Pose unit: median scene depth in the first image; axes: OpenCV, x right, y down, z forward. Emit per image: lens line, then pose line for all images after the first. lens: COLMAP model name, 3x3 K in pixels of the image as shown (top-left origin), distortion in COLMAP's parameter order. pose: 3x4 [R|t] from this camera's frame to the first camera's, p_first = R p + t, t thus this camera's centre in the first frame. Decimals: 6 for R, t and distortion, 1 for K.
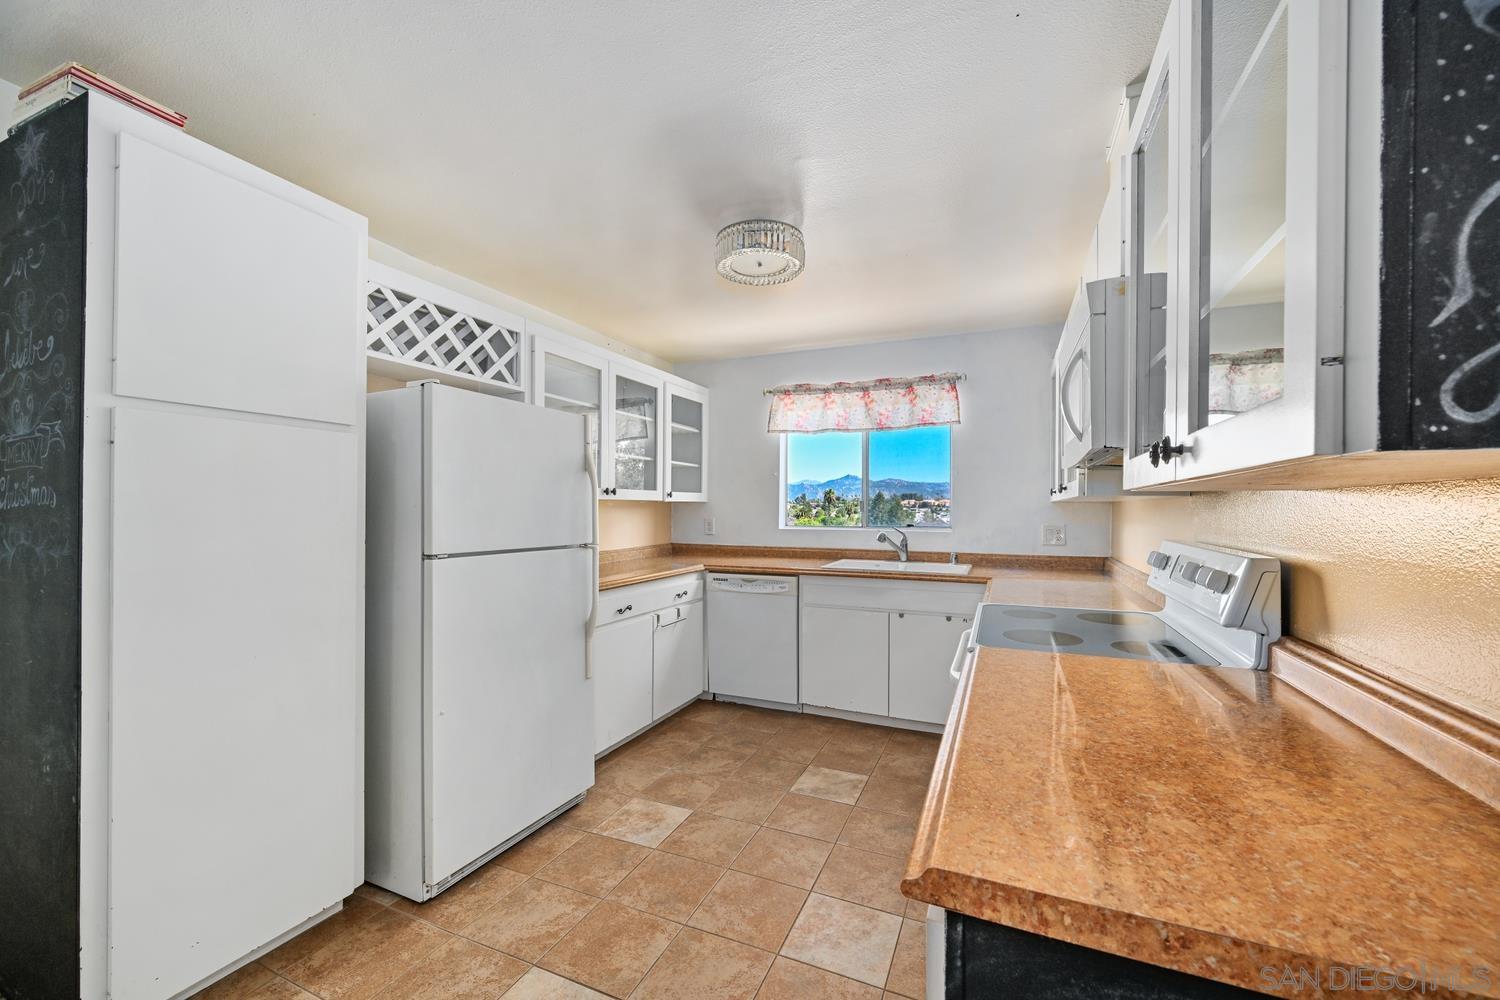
lens RADIAL K [[586.5, 0, 754.8], [0, 586.5, 508.6], [0, 0, 1]] dist [-0.000349, -0.000033]
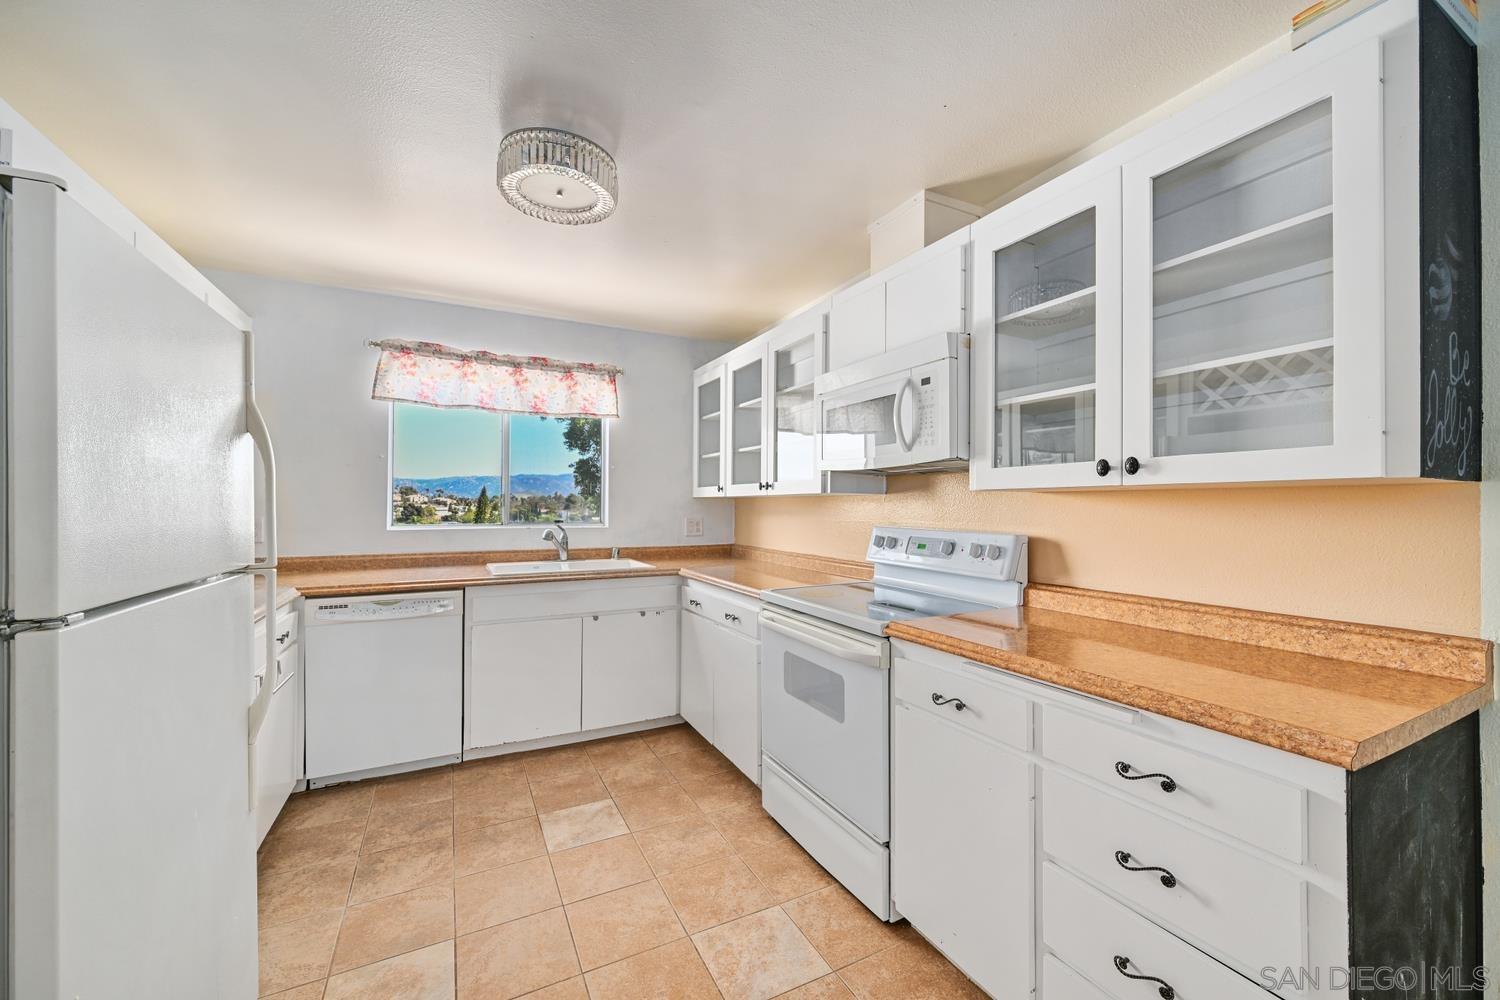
lens RADIAL K [[590.4, 0, 754.1], [0, 590.4, 501.5], [0, 0, 1]] dist [0.000152, -0.000027]
pose [[0.633357, 0.003944, 0.773850, -0.316960], [-0.001365, 0.999991, -0.003979, 0.000862], [-0.773859, 0.001464, 0.633356, 0.213562]]
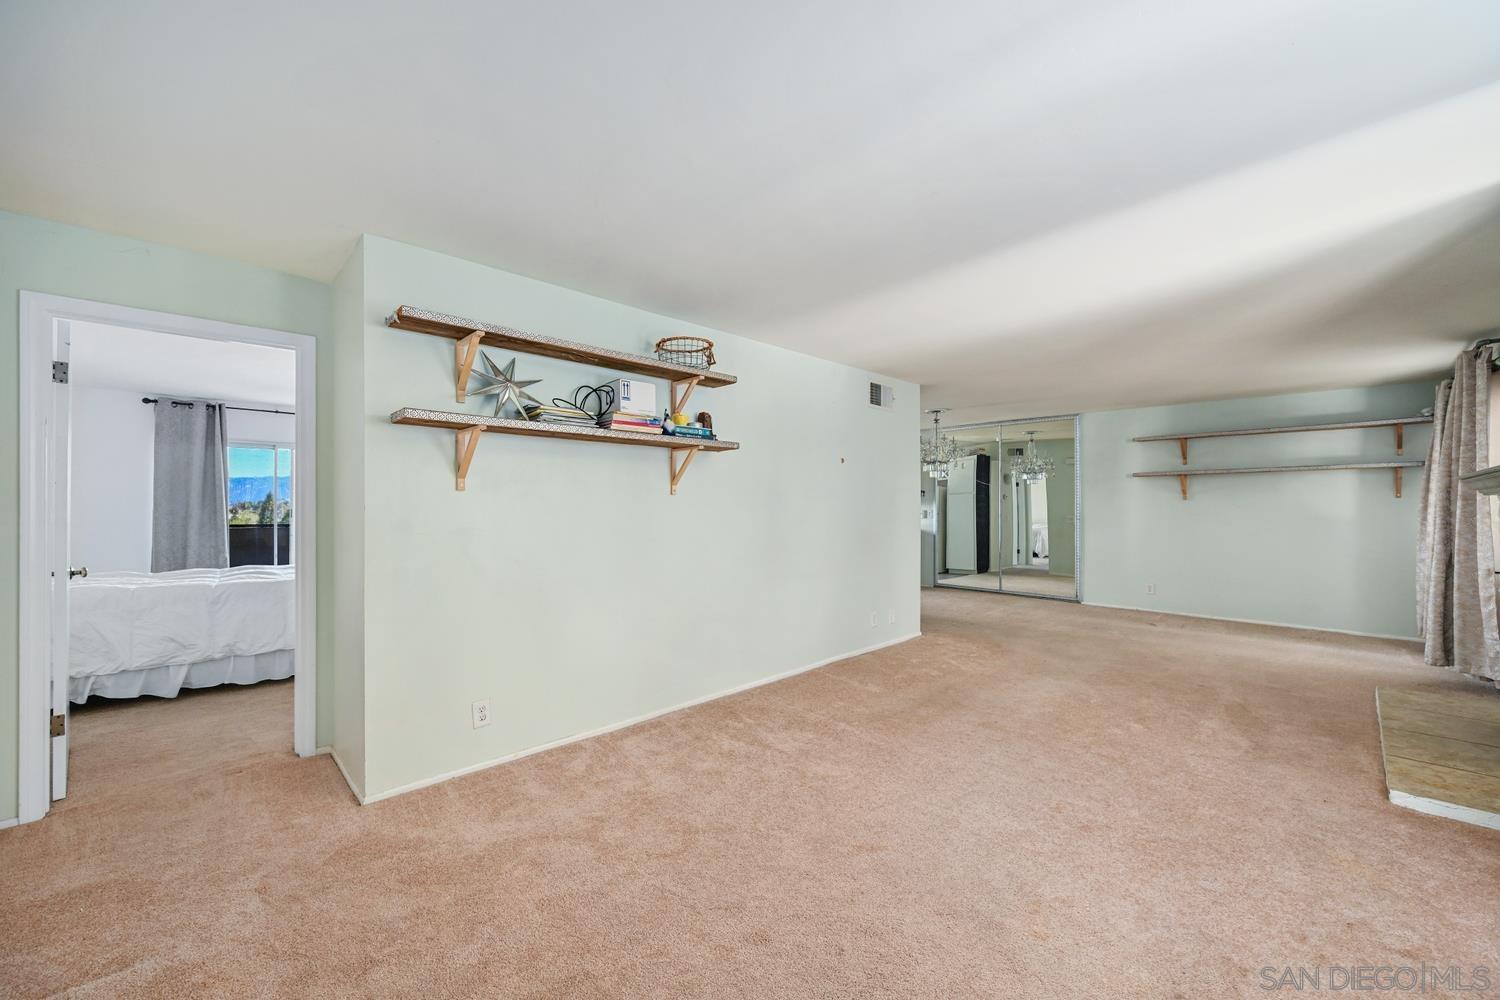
lens RADIAL K [[583.5, 0, 755.0], [0, 583.5, 504.6], [0, 0, 1]] dist [-0.001070, 0.000049]
pose [[0.384651, -0.001190, 0.923061, -2.627796], [0.008349, 0.999963, -0.002190, -0.001644], [-0.923024, 0.008549, 0.384647, -0.298728]]
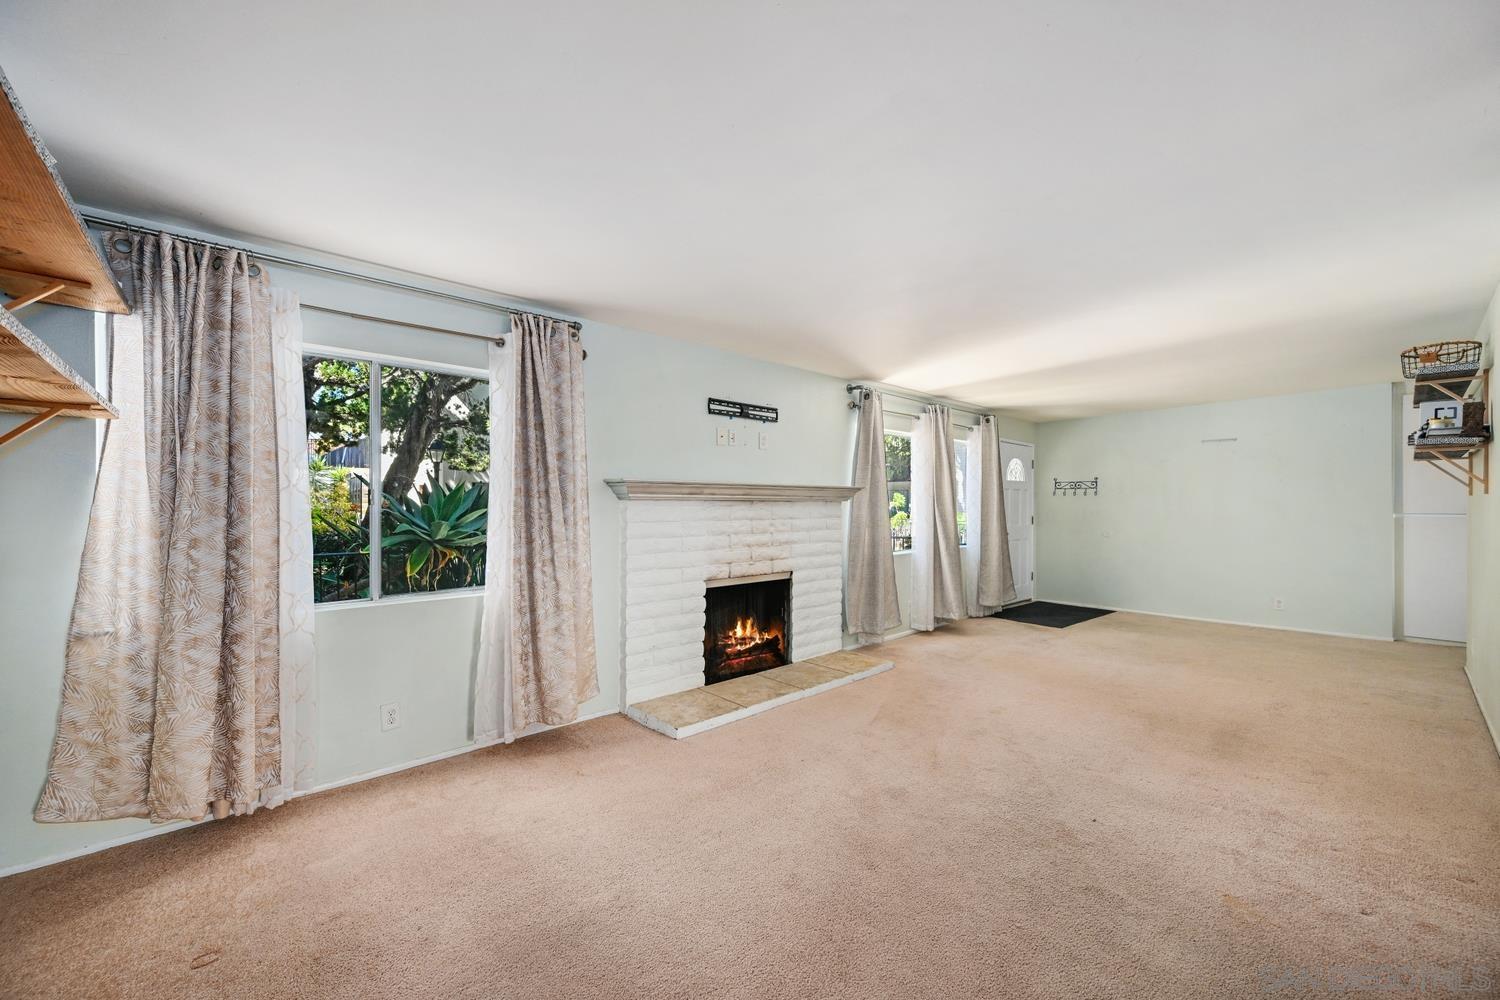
lens RADIAL K [[583.5, 0, 755.0], [0, 583.5, 504.6], [0, 0, 1]] dist [-0.001070, 0.000049]
pose [[-0.416550, -0.005249, -0.909097, -0.214810], [-0.002644, 0.999986, -0.004562, 0.003726], [0.909109, 0.000504, -0.416559, -0.481744]]
